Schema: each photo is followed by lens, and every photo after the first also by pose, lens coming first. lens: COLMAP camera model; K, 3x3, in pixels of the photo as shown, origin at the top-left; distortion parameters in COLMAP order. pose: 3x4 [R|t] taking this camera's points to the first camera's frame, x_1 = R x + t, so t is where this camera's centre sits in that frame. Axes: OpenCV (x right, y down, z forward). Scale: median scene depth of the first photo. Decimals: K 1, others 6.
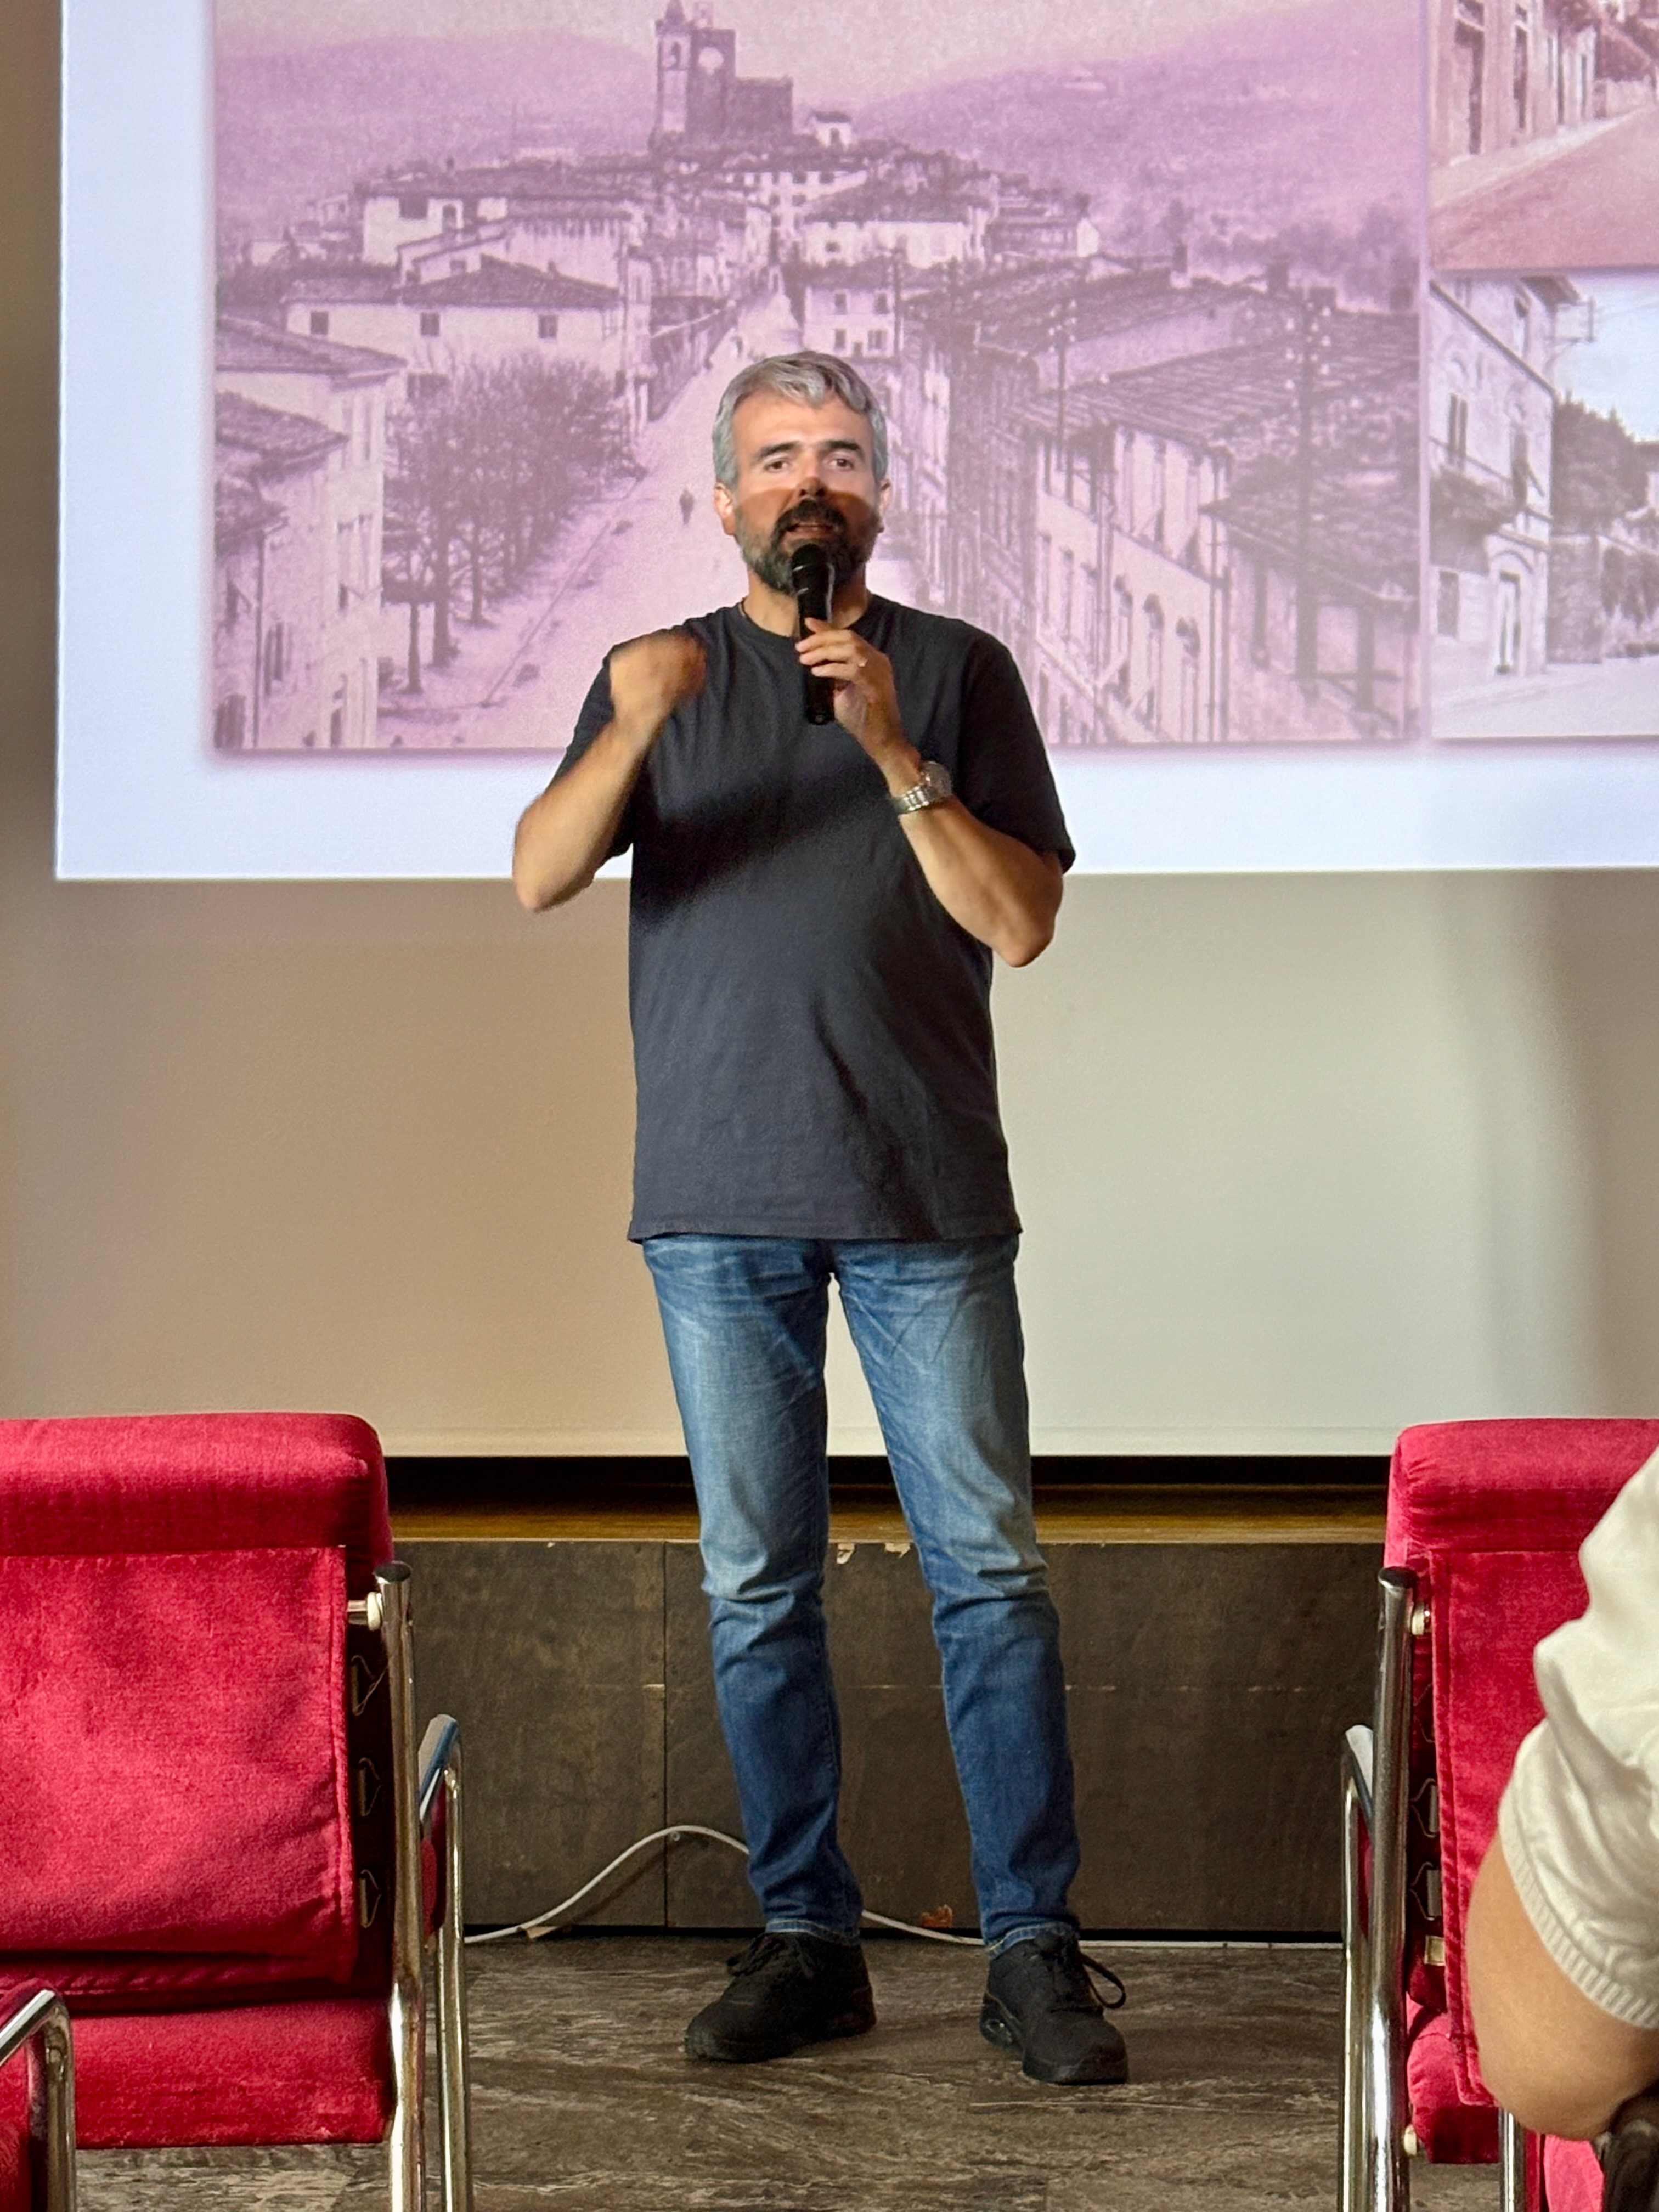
lens RADIAL K [[5072.5, 0, 829.5], [0, 5072.5, 1106.0], [0, 0, 1]] dist [0.319882, -1.327530]
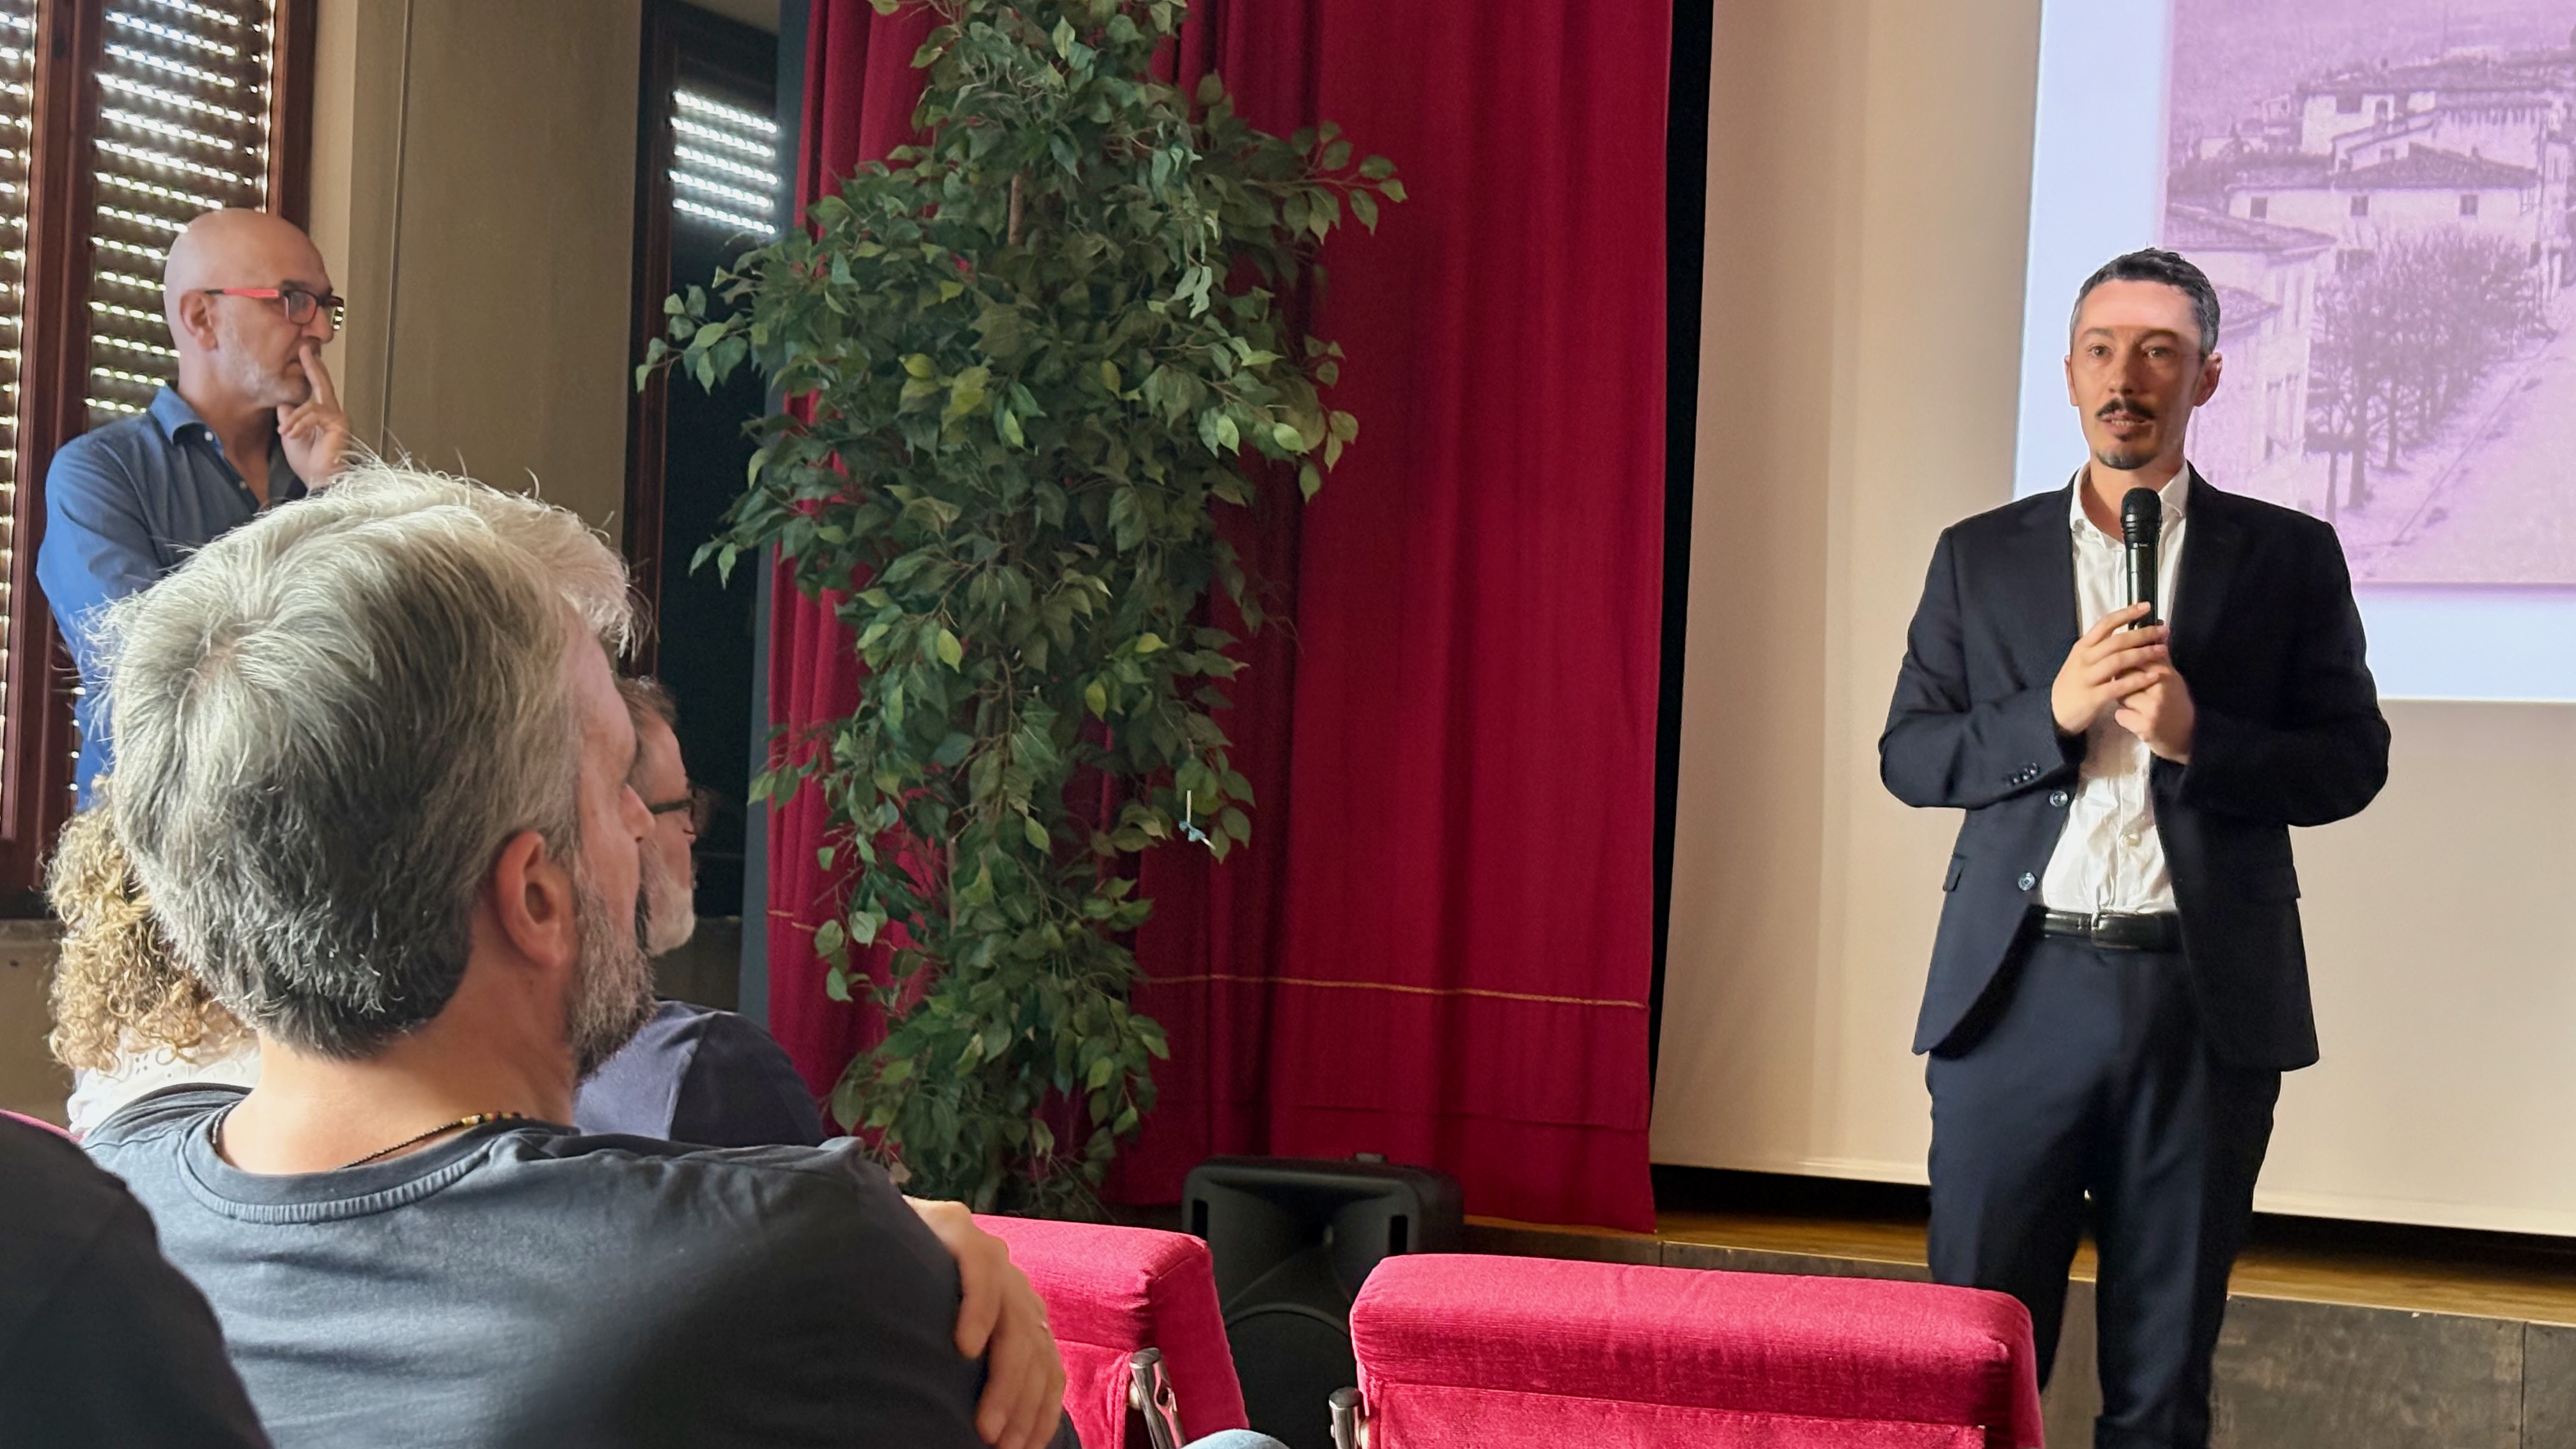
lens RADIAL K [[3927.6, 0, 1283.7], [0, 3927.6, 761.0], [0, 0, 1]] dist [0.252497, -1.020710]
pose [[0.928448, 0.032485, -0.370039, 0.030121], [-0.037469, 0.999278, -0.006286, -0.016894], [0.369567, 0.019701, 0.928995, 0.103792]]
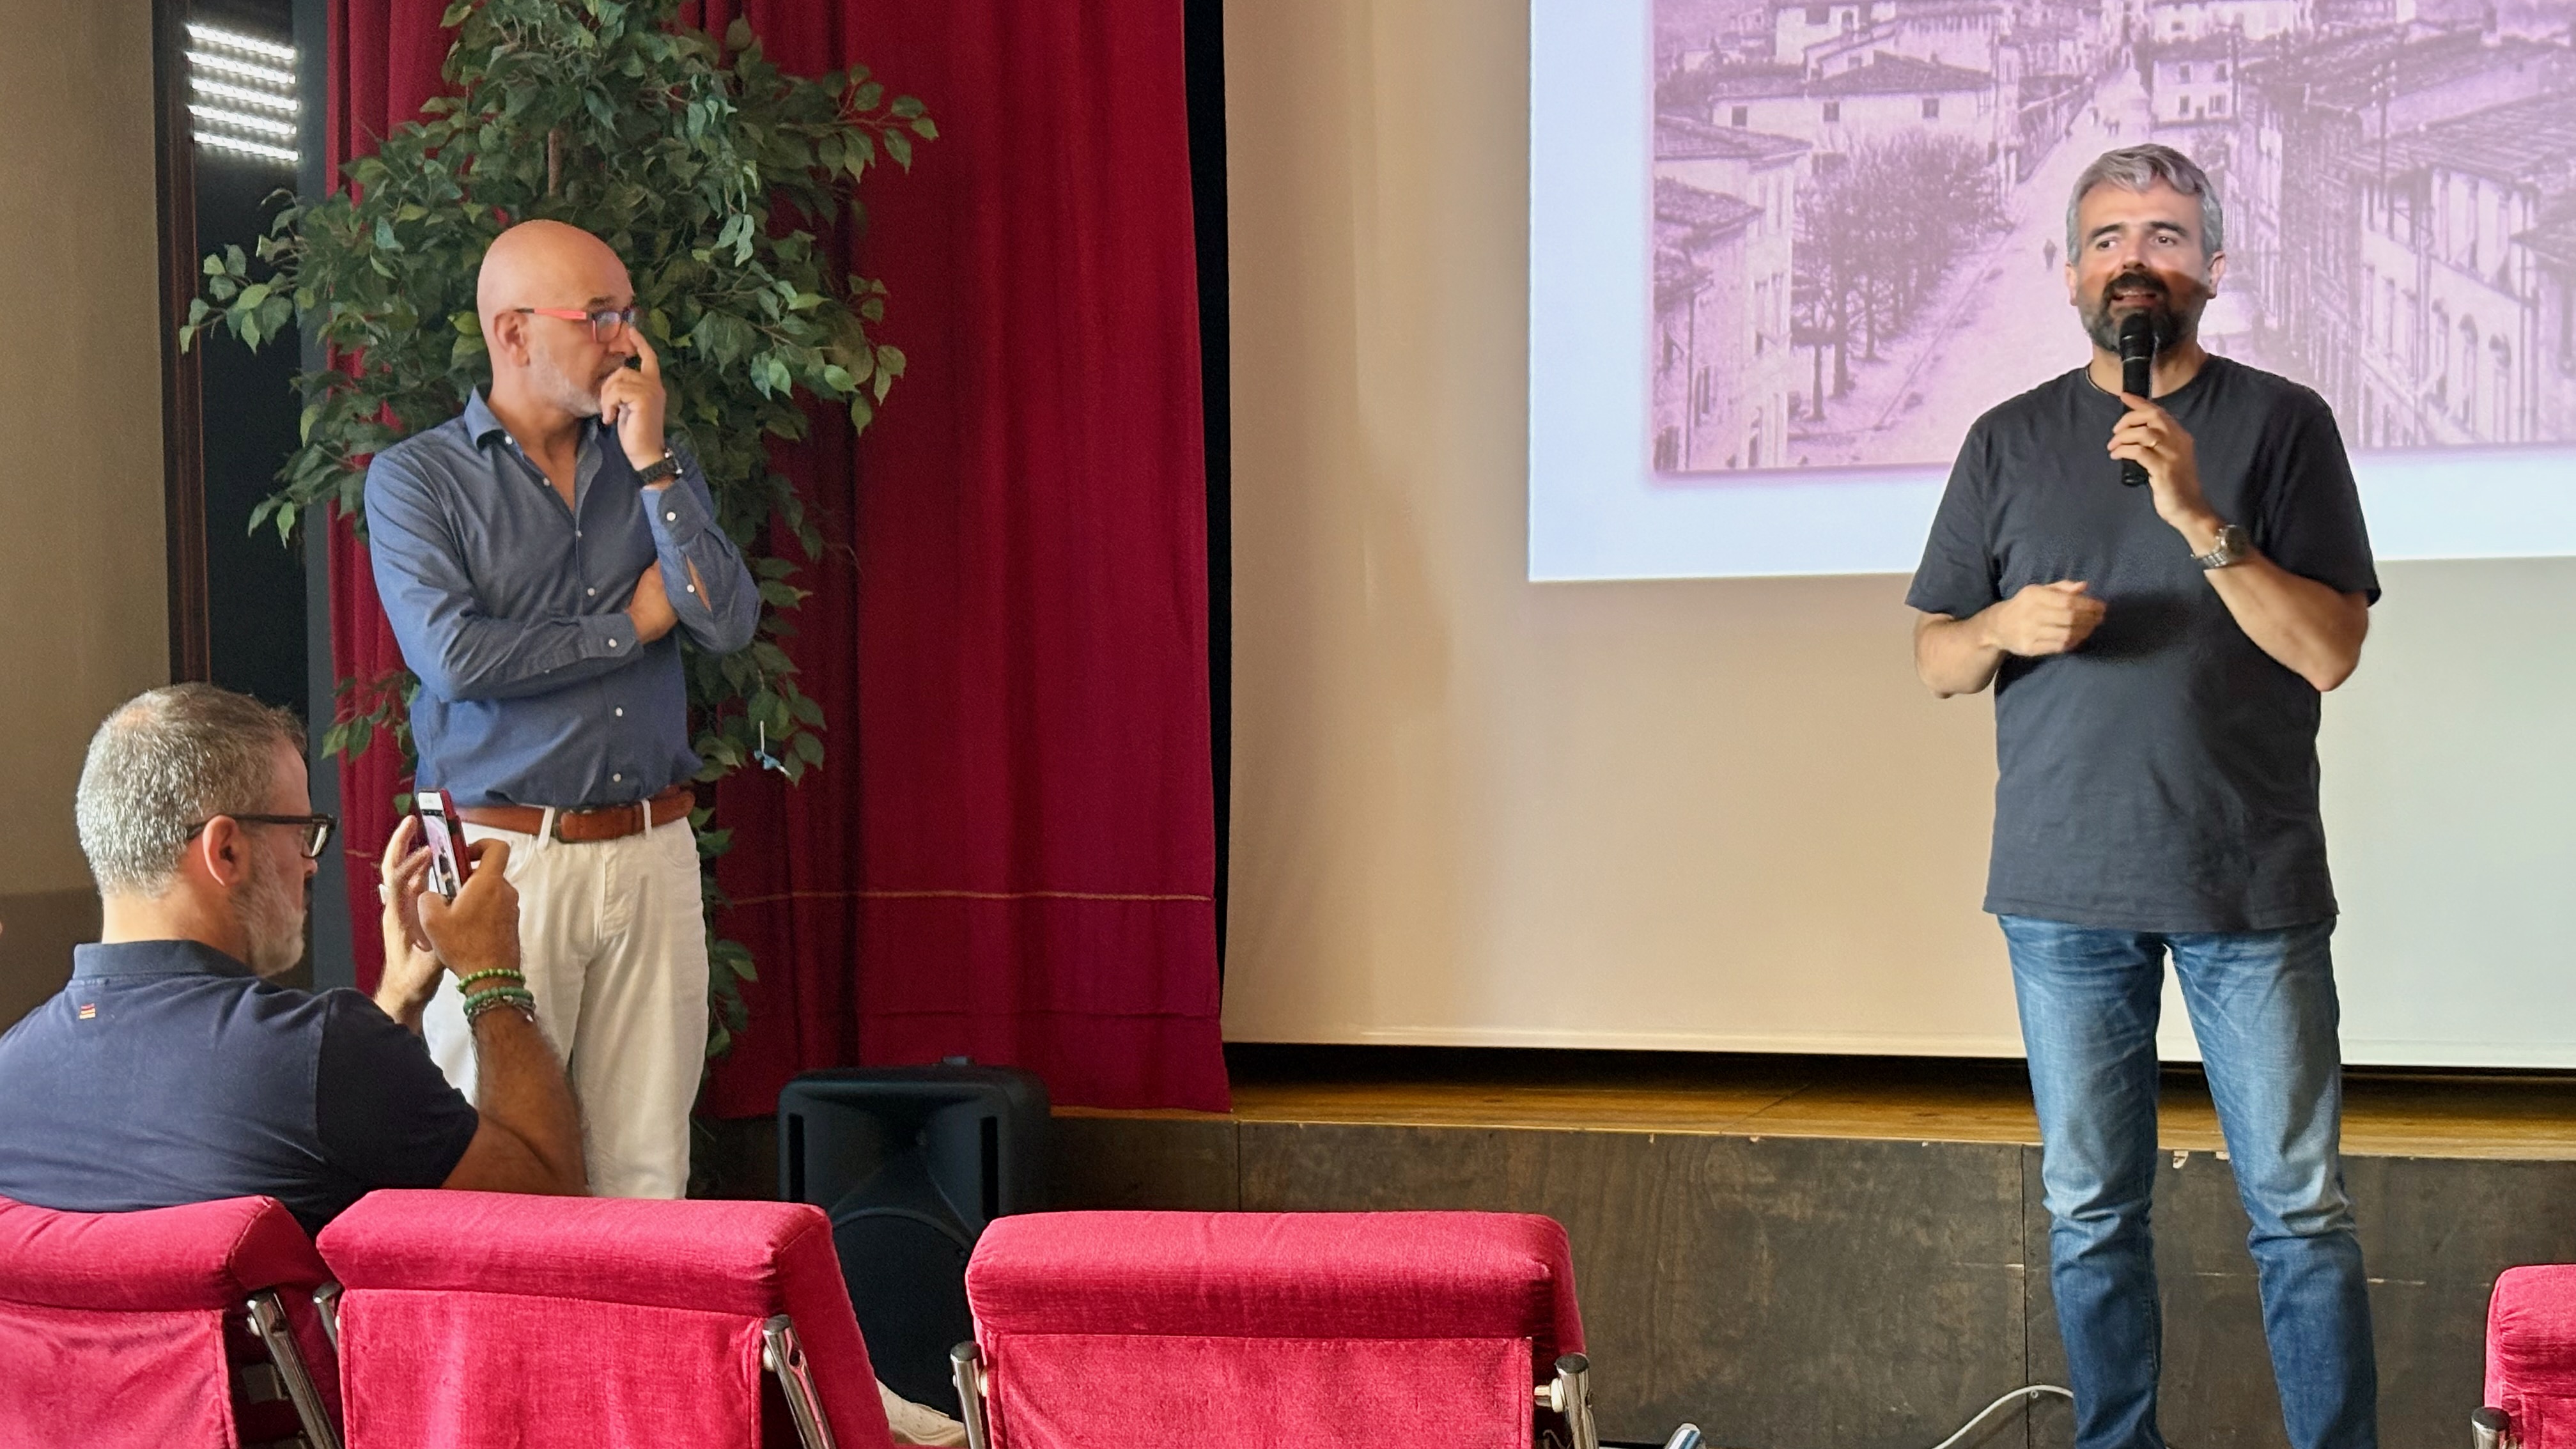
lens RADIAL K [[3927.6, 0, 1283.7], [0, 3927.6, 761.0], [0, 0, 1]] dist [0.252497, -1.020710]
pose [[0.965140, -0.005681, -0.261674, 0.040215], [0.015573, 0.999240, 0.035744, -0.036225], [0.261272, -0.038573, 0.964494, 0.065306]]
